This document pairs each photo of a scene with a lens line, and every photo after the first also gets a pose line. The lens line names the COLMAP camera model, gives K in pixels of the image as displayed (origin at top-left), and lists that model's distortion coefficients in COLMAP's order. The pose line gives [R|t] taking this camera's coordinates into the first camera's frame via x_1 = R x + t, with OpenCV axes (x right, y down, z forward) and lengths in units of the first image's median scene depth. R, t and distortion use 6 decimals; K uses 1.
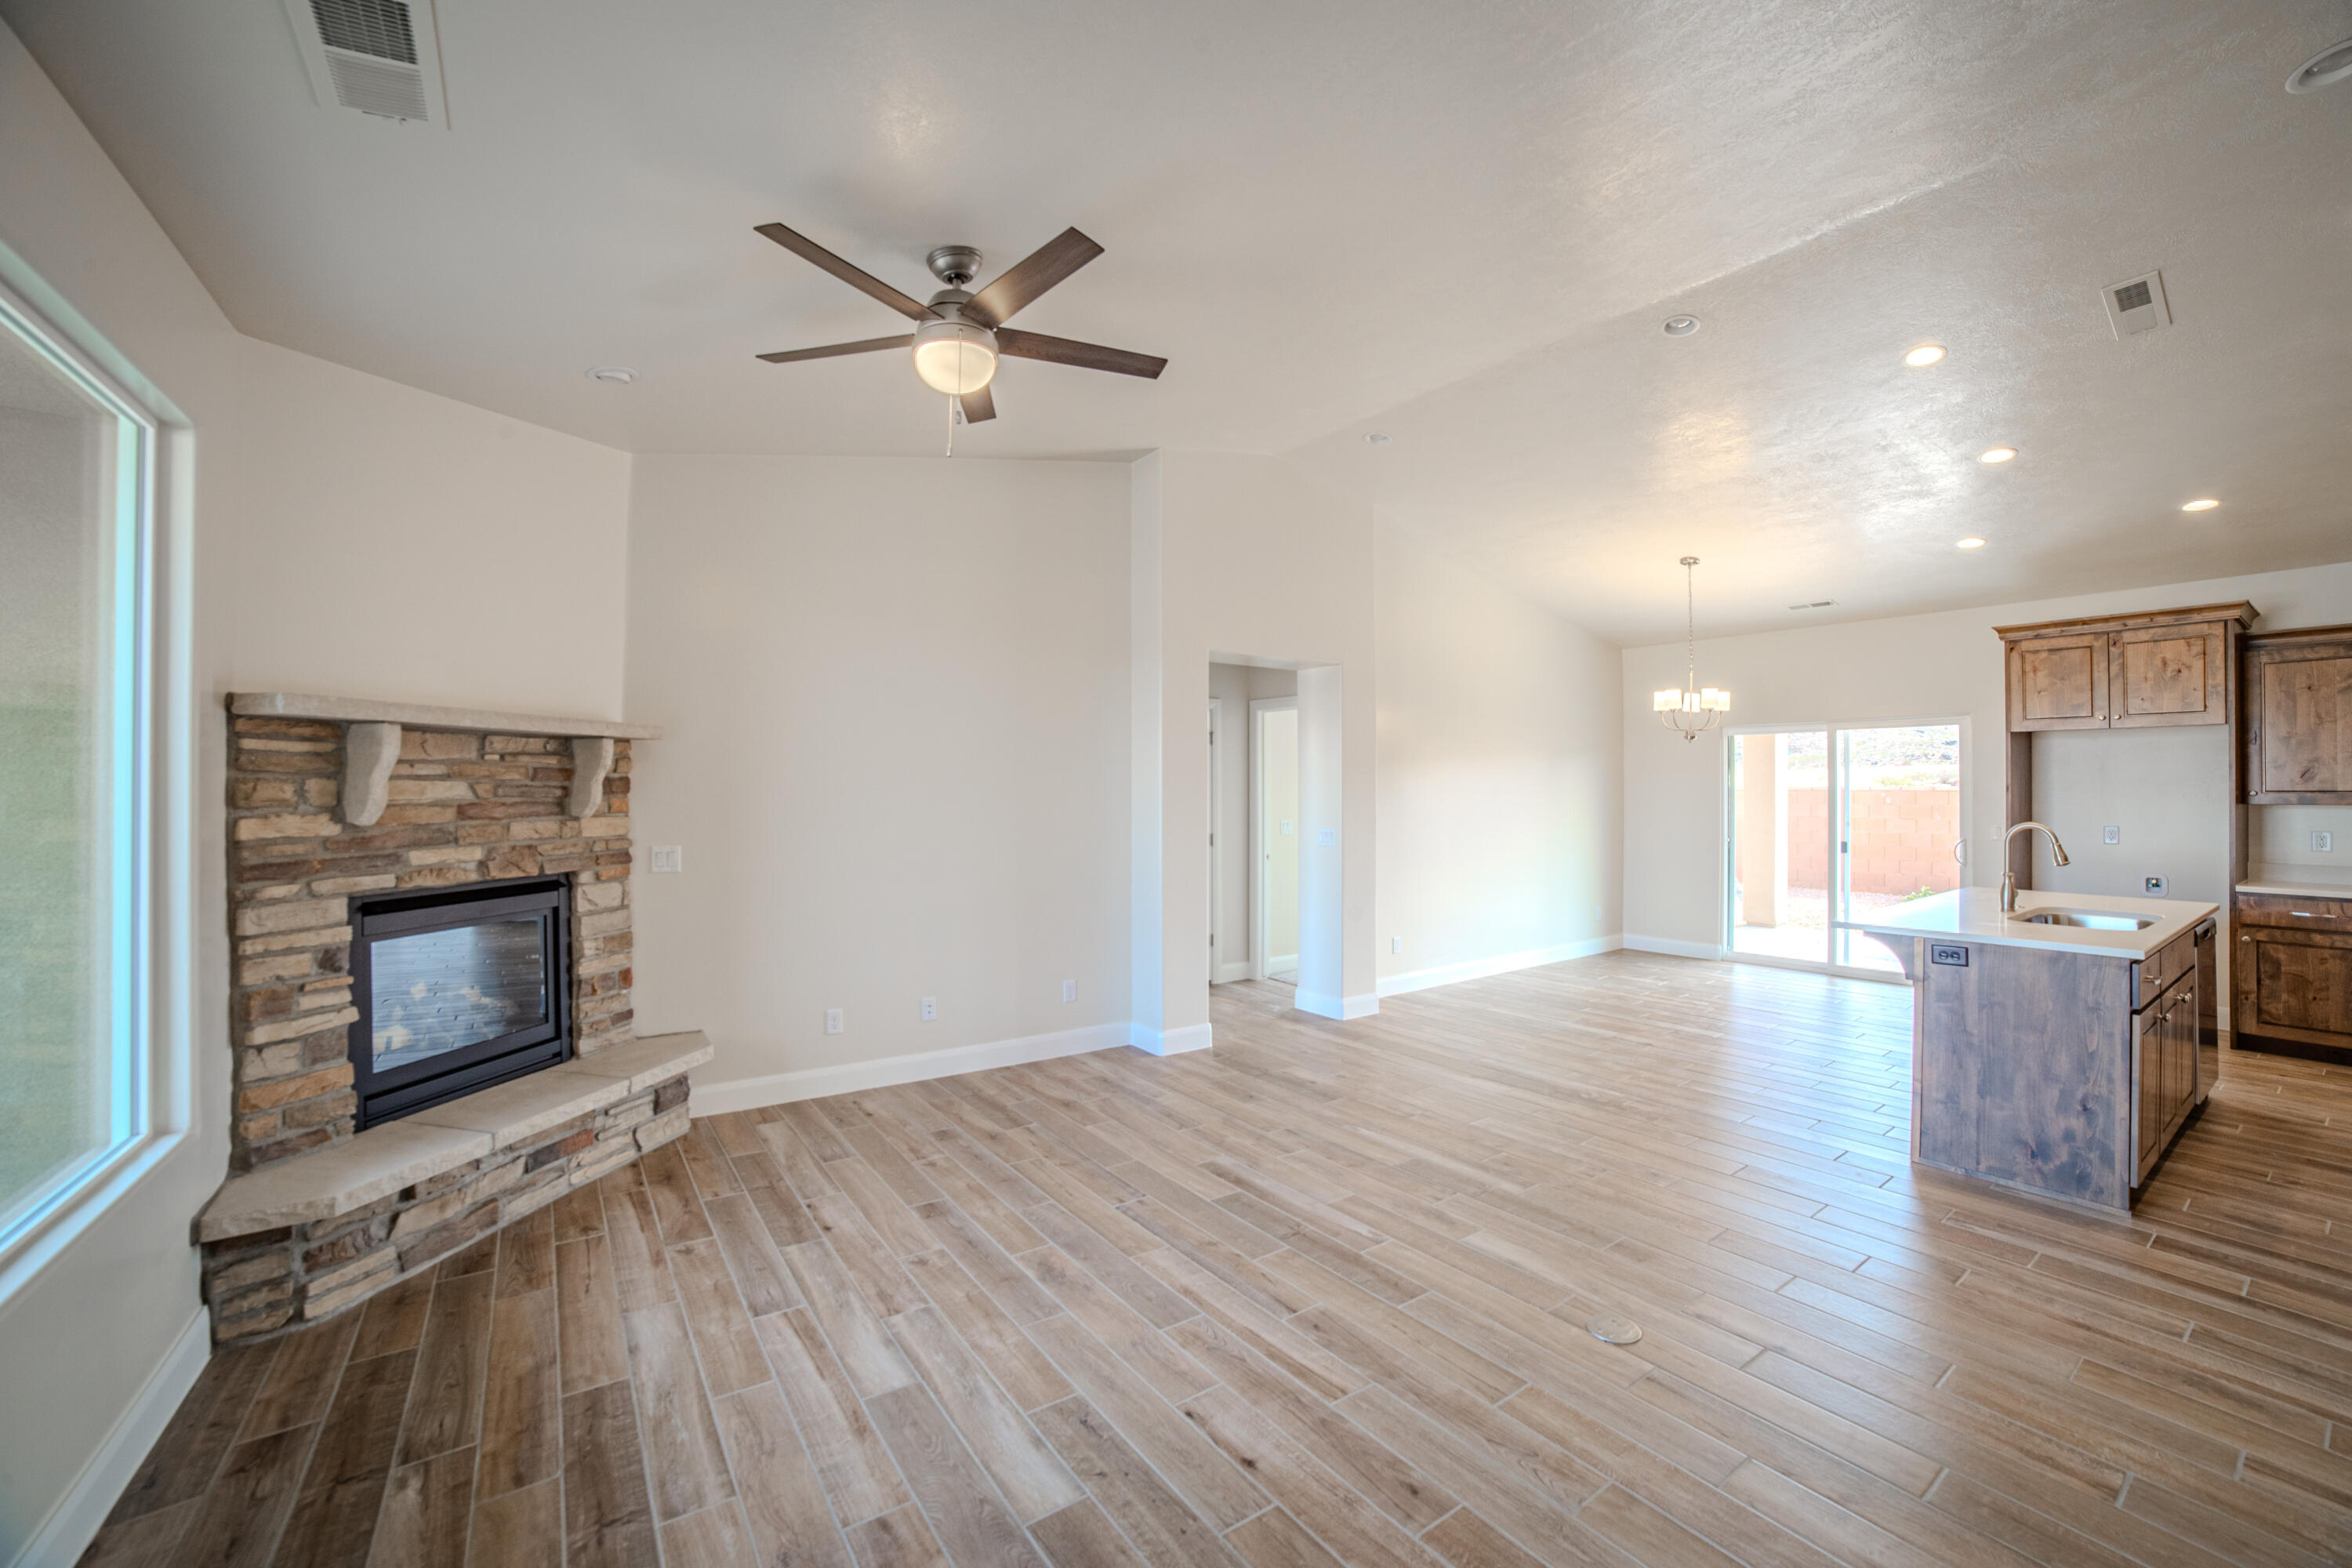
lens RADIAL K [[967.8, 0, 1129.5], [0, 967.8, 785.3], [0, 0, 1]] dist [-0.028631, 0.002047]
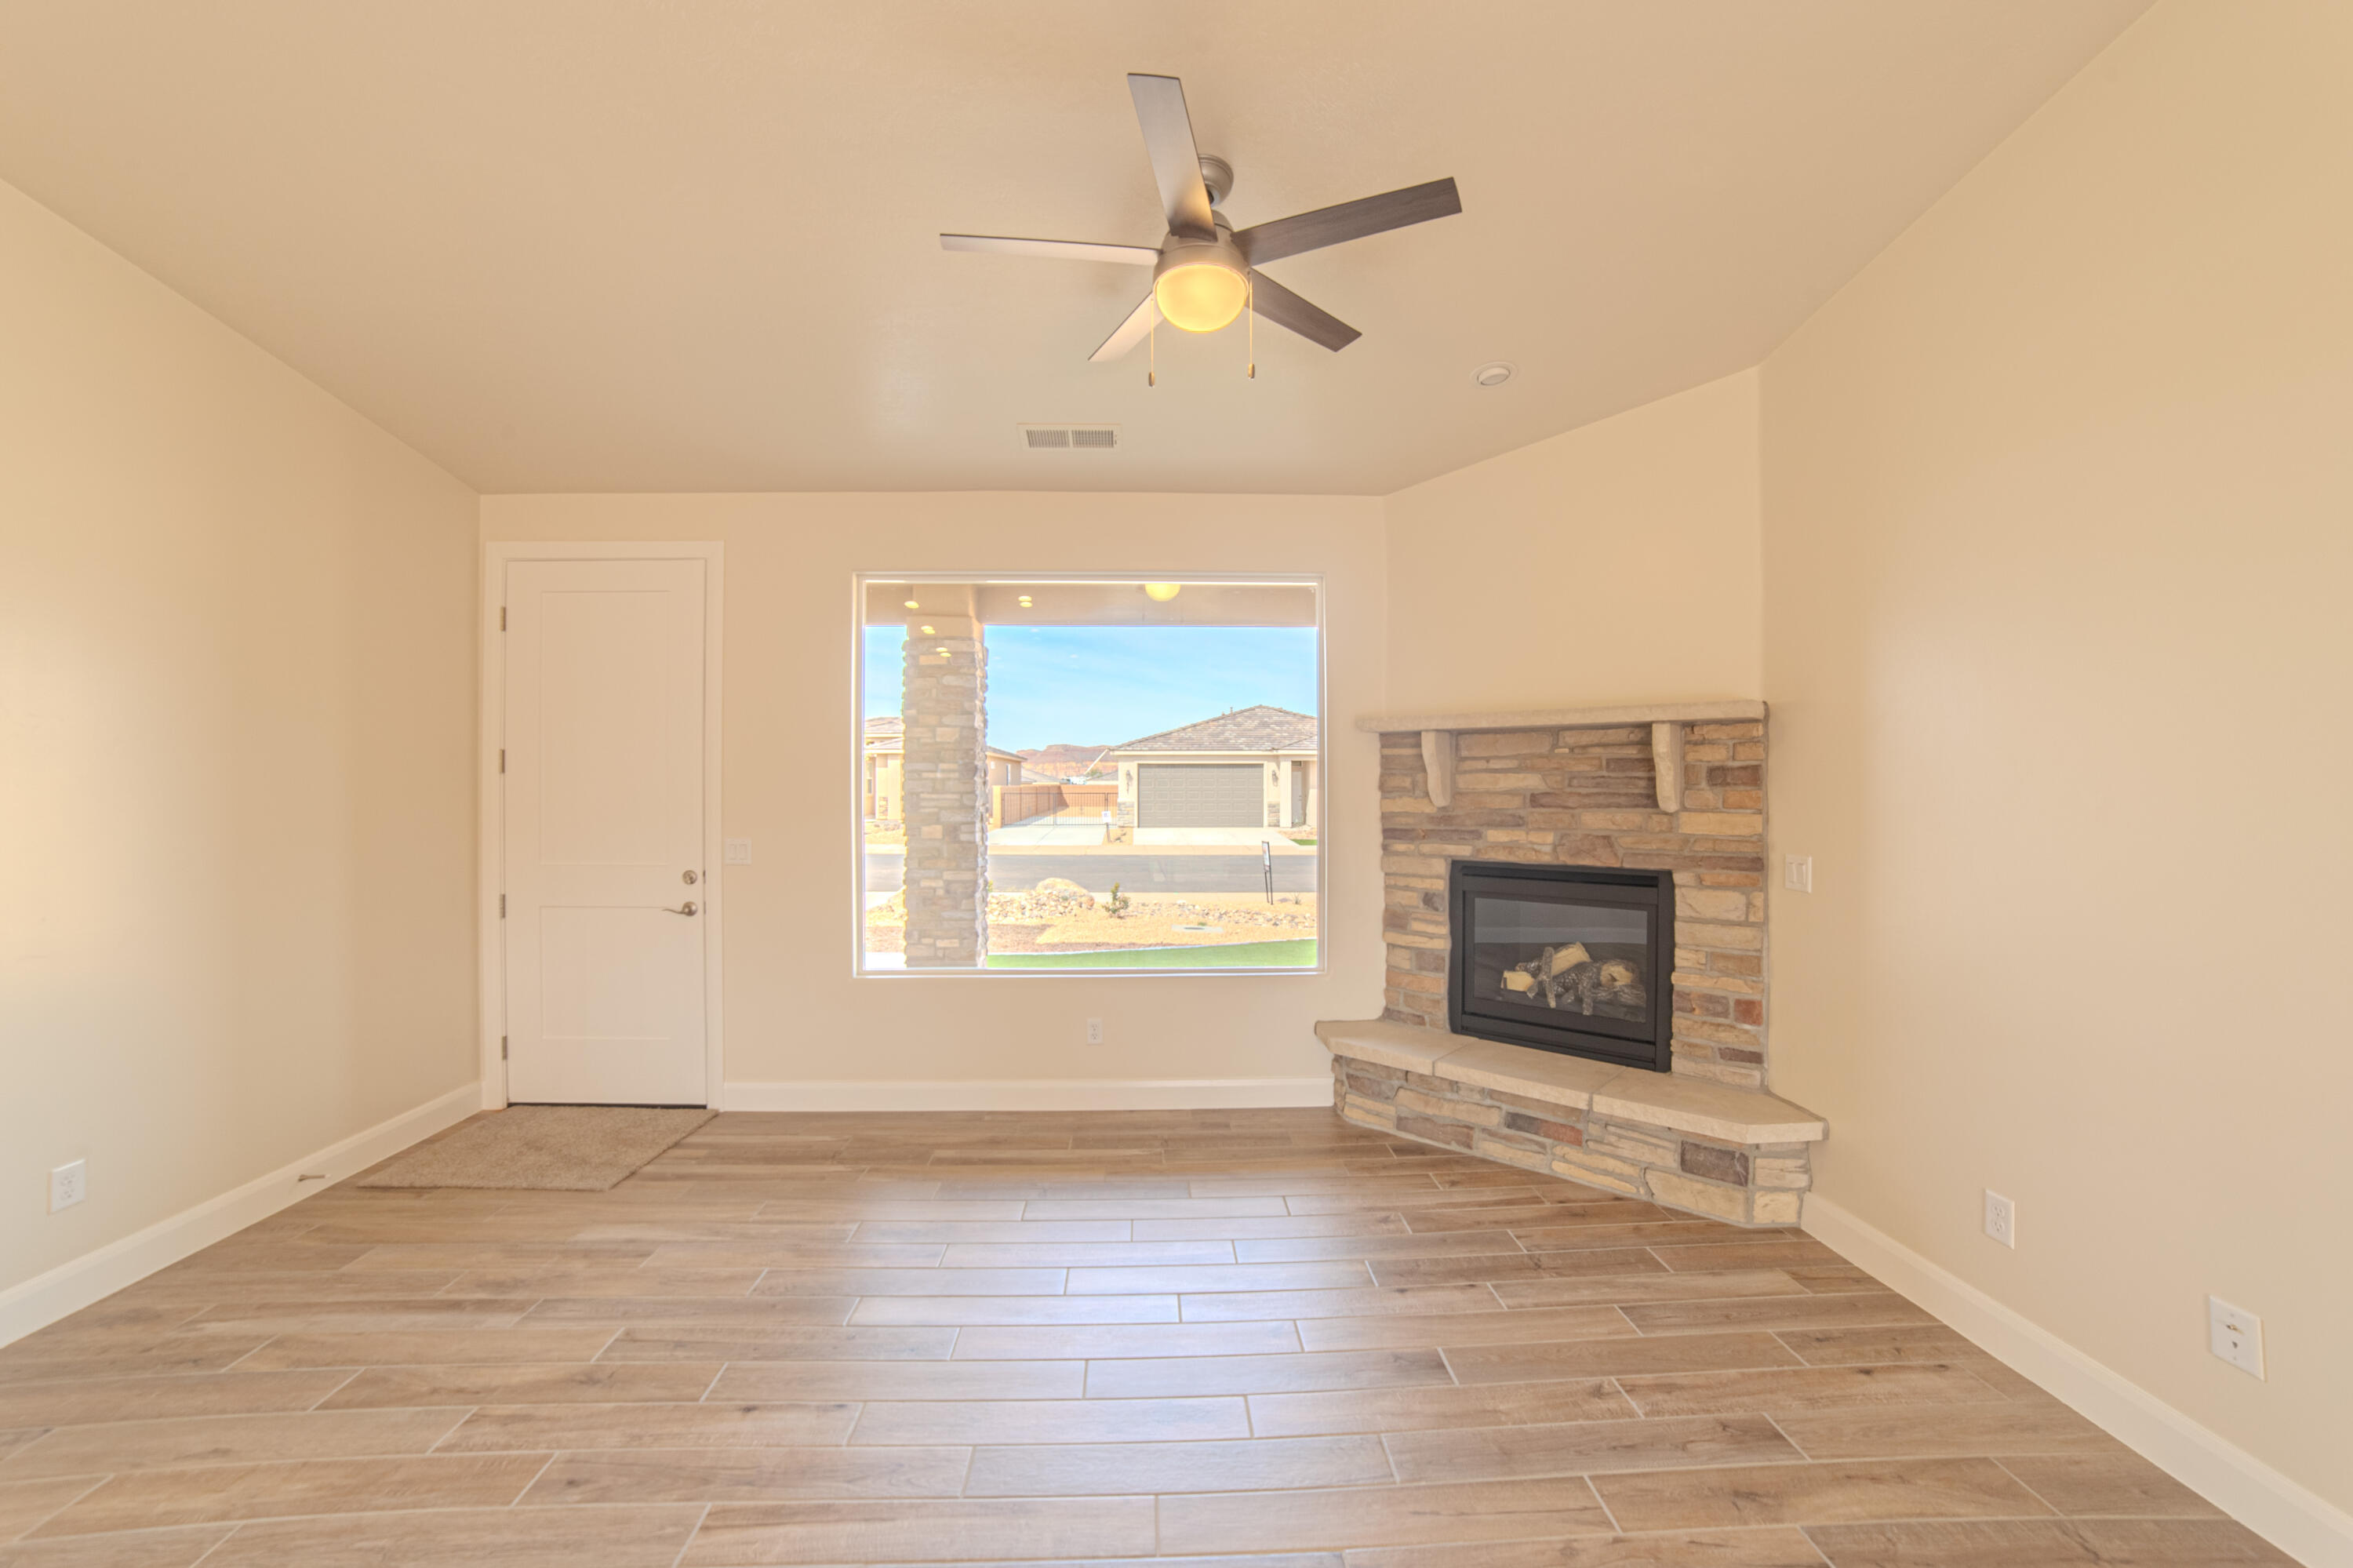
lens RADIAL K [[968.2, 0, 1230.3], [0, 968.2, 788.5], [0, 0, 1]] dist [-0.028631, 0.002047]
pose [[-0.471016, 0.007863, -0.882090, 0.487695], [0.004030, 0.999969, 0.006762, 0.004527], [0.882116, -0.000369, -0.471033, 1.206745]]
